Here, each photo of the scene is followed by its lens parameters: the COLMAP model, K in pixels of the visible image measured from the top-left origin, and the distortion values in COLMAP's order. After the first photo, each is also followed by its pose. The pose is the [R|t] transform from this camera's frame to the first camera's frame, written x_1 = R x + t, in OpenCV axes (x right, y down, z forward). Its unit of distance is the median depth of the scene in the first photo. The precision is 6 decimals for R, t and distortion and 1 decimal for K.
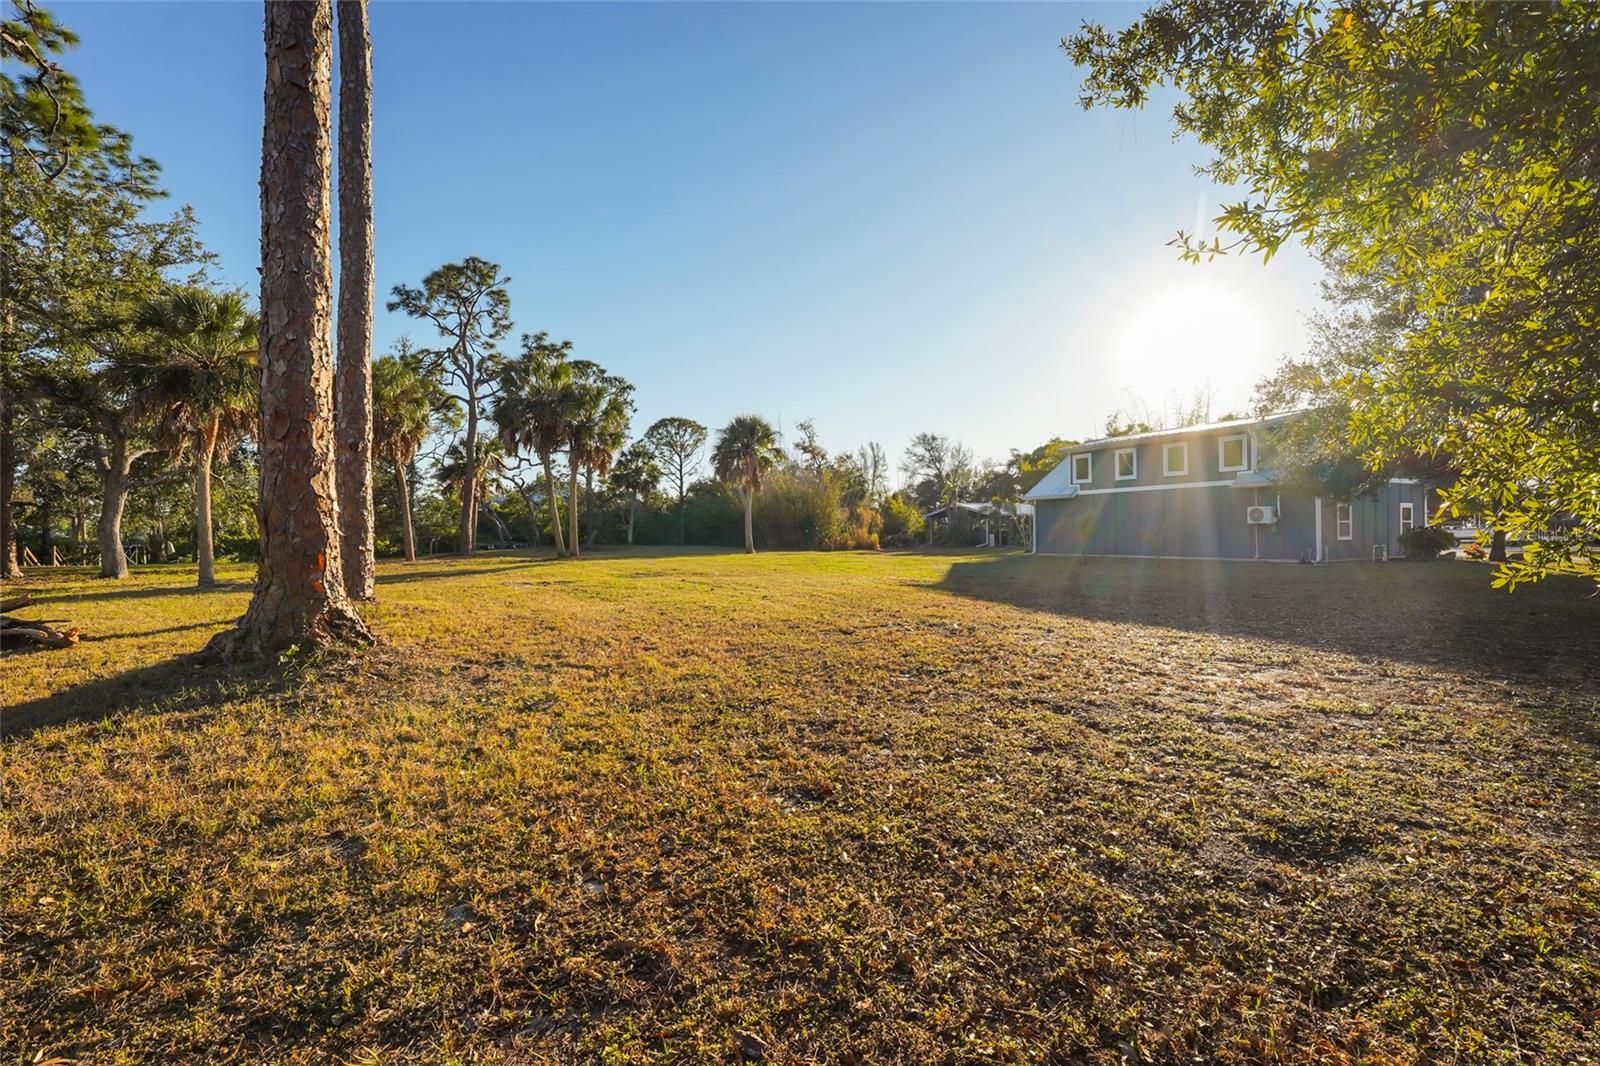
lens RADIAL K [[699.7, 0, 792.9], [0, 699.7, 539.6], [0, 0, 1]] dist [-0.000458, -0.000061]
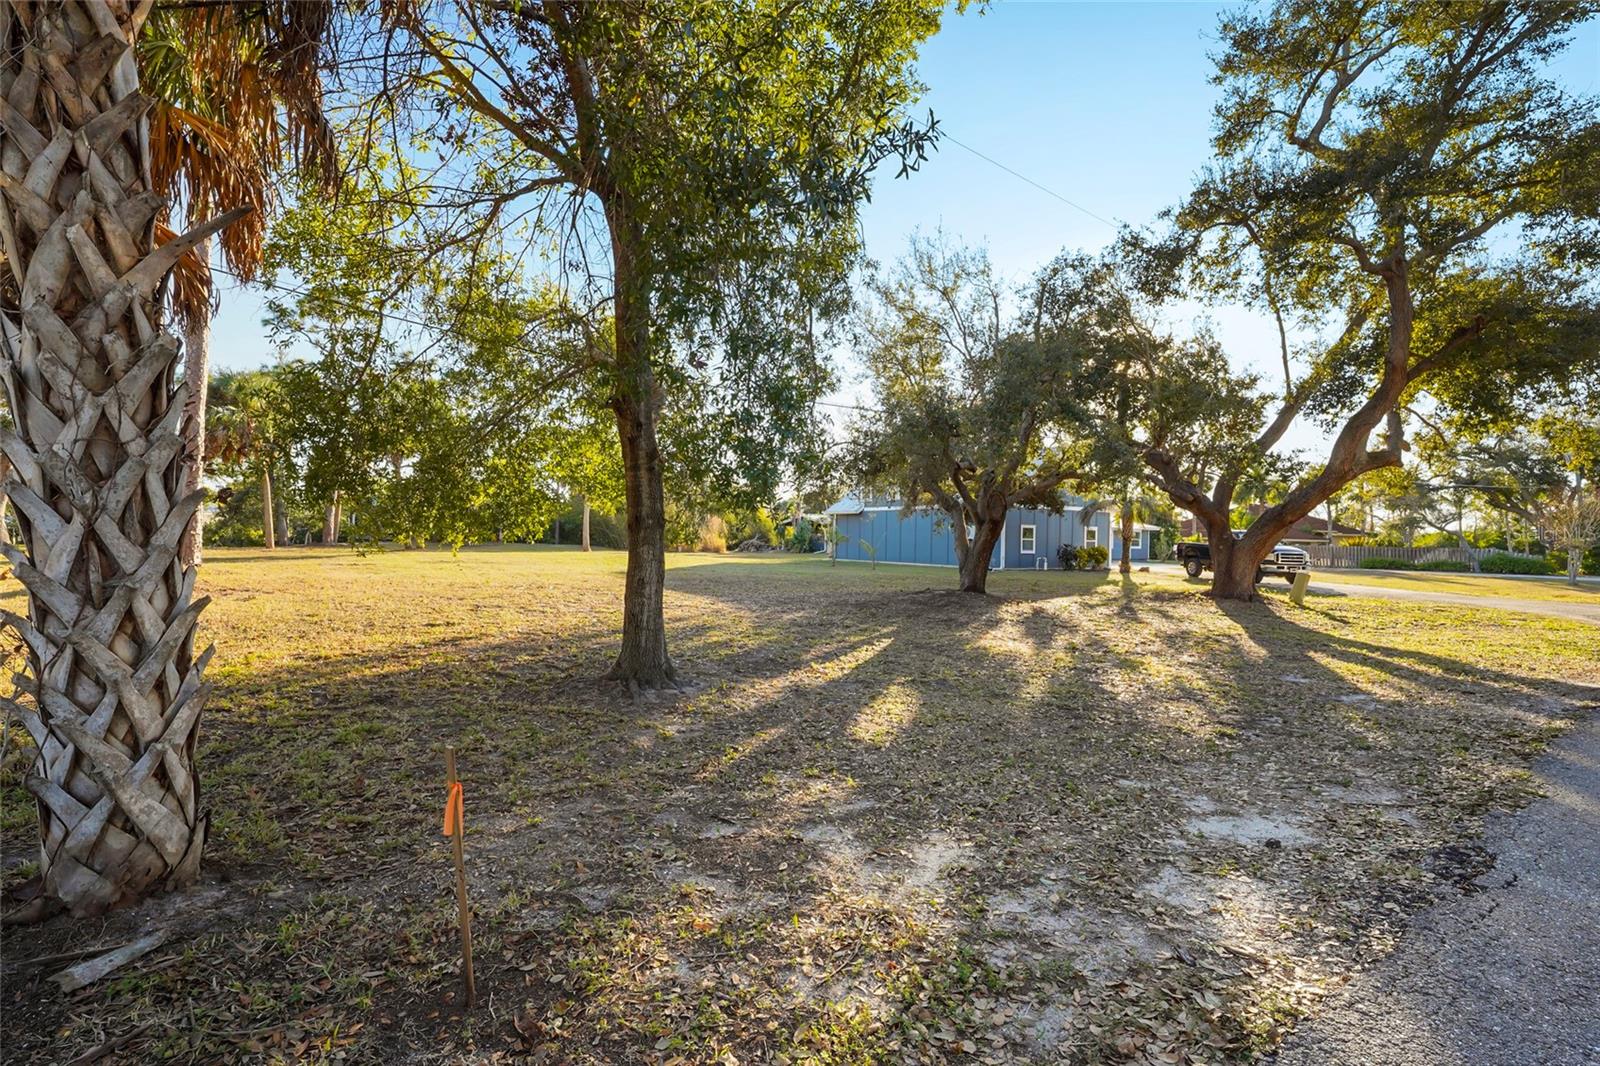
lens RADIAL K [[699.7, 0, 803.8], [0, 699.7, 531.4], [0, 0, 1]] dist [-0.000458, -0.000061]
pose [[0.994815, 0.030887, 0.096900, 0.181494], [-0.028997, 0.999362, -0.020852, -0.000518], [-0.097482, 0.017934, 0.995076, -0.187715]]
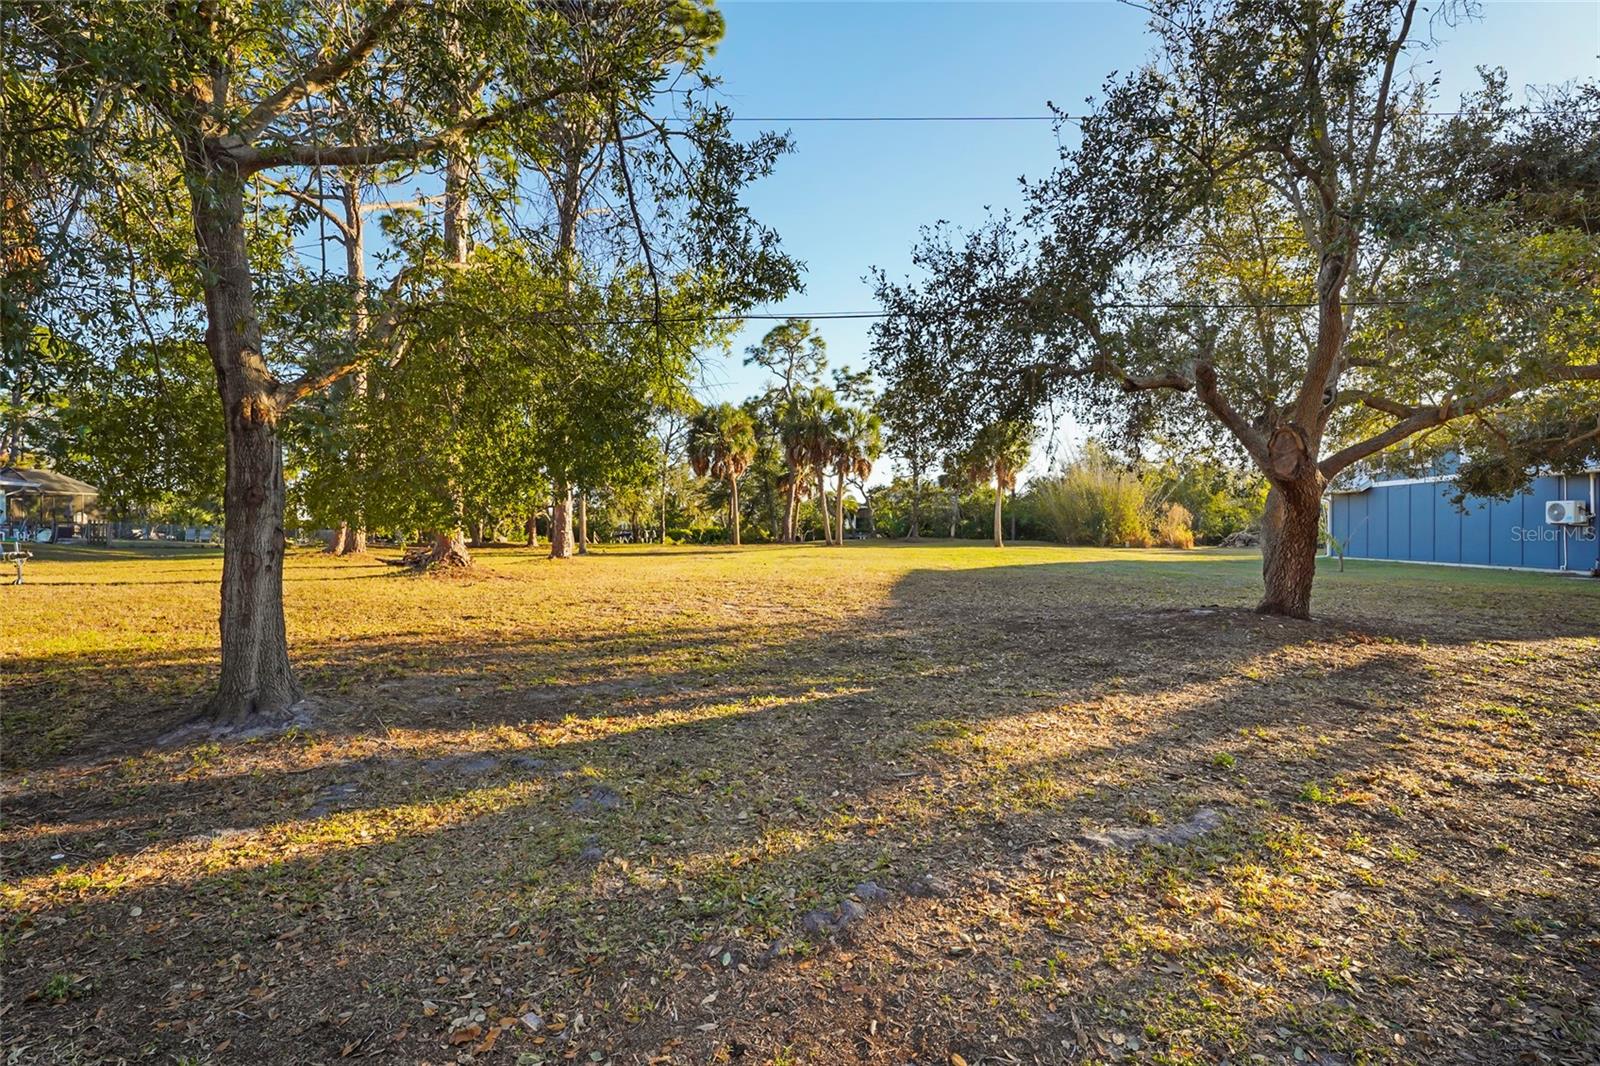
lens RADIAL K [[699.7, 0, 804.1], [0, 699.7, 532.4], [0, 0, 1]] dist [-0.000458, -0.000061]
pose [[0.820893, 0.013940, -0.570912, 0.309302], [-0.014952, 0.999884, 0.002915, -0.002127], [0.570886, 0.006143, 0.821006, -0.066234]]
